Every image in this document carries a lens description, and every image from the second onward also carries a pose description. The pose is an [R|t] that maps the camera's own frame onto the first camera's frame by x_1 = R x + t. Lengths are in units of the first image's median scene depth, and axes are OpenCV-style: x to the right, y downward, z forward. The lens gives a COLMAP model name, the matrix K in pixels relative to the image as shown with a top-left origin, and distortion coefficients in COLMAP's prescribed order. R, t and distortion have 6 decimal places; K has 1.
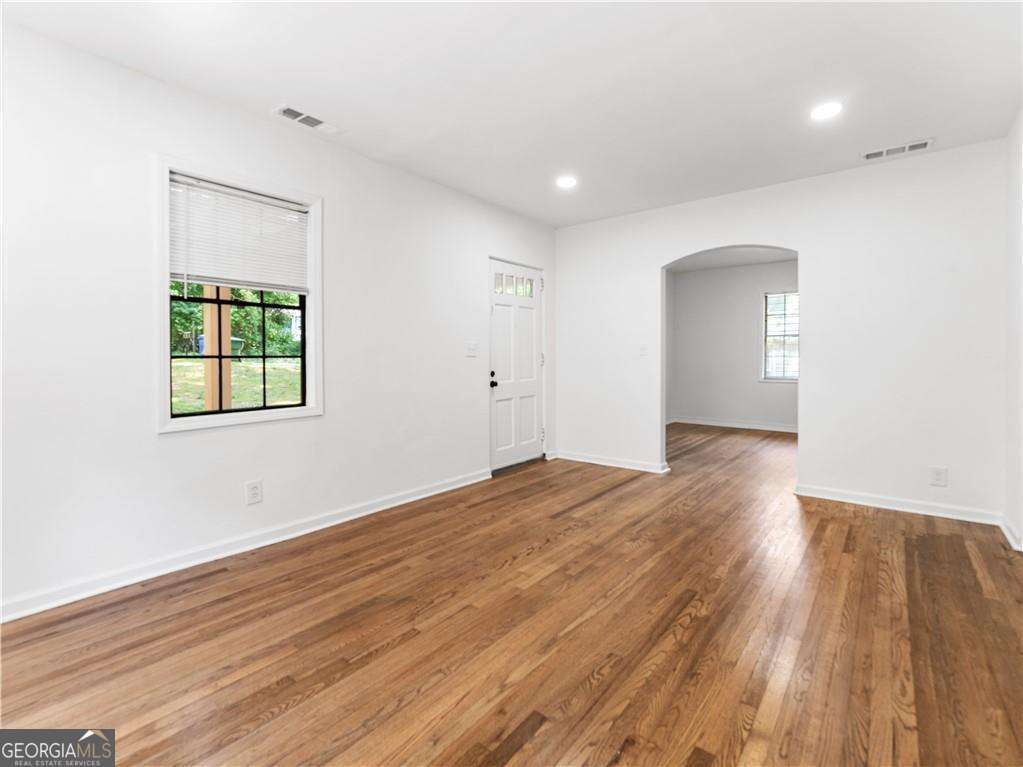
lens RADIAL K [[468.5, 0, 513.8], [0, 468.5, 361.6], [0, 0, 1]] dist [0.000982, -0.000148]
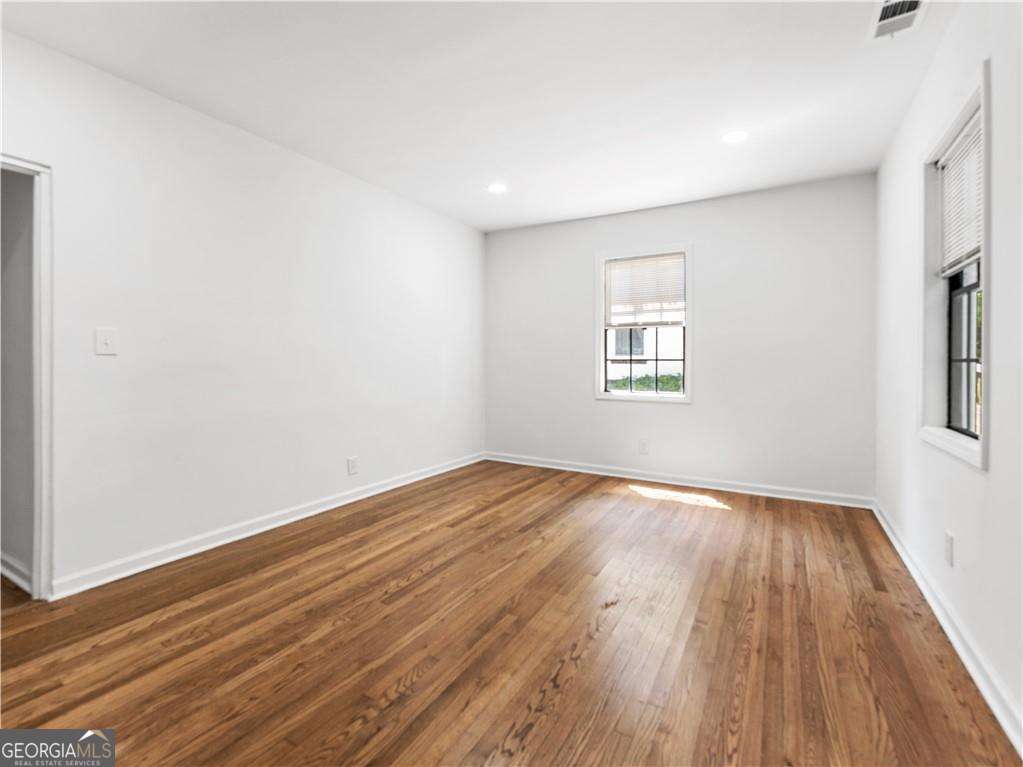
lens RADIAL K [[468.5, 0, 513.8], [0, 468.5, 361.6], [0, 0, 1]] dist [0.000982, -0.000148]
pose [[-0.987172, -0.001736, -0.159648, 0.257423], [-0.003588, 0.999930, 0.011313, -0.015913], [0.159617, 0.011741, -0.987109, 1.862539]]
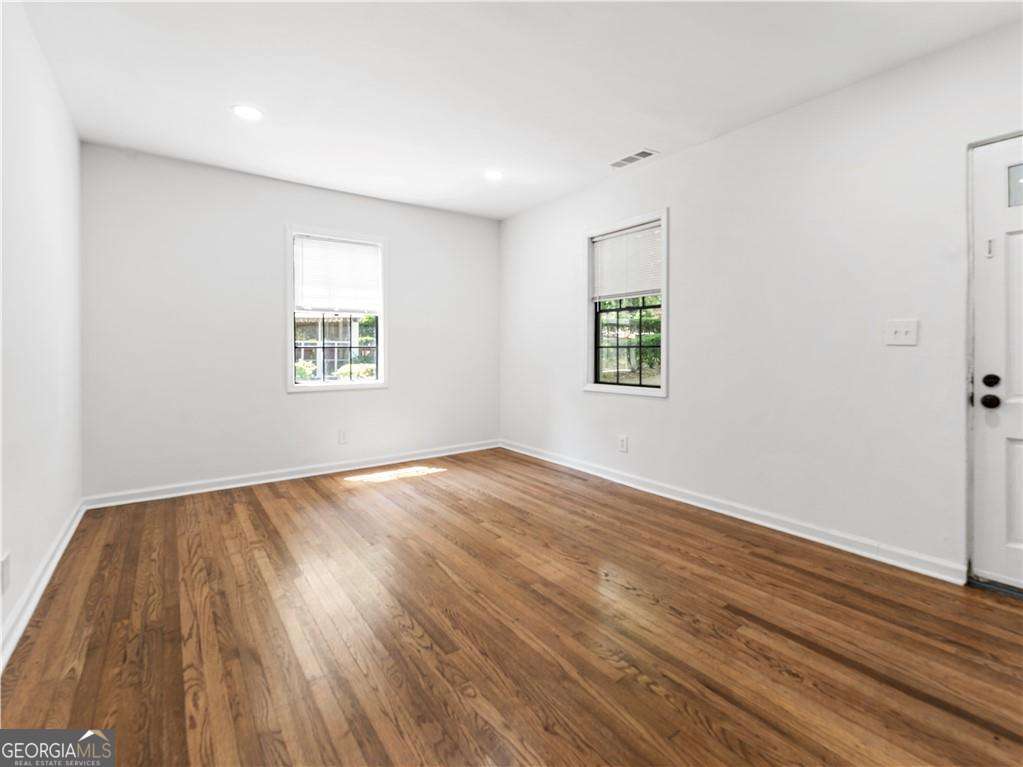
lens RADIAL K [[468.5, 0, 513.8], [0, 468.5, 361.6], [0, 0, 1]] dist [0.000982, -0.000148]
pose [[-0.256353, 0.029044, -0.966147, 1.018443], [-0.005703, 0.999486, 0.031559, -0.010767], [0.966566, 0.013601, -0.256055, 1.210226]]
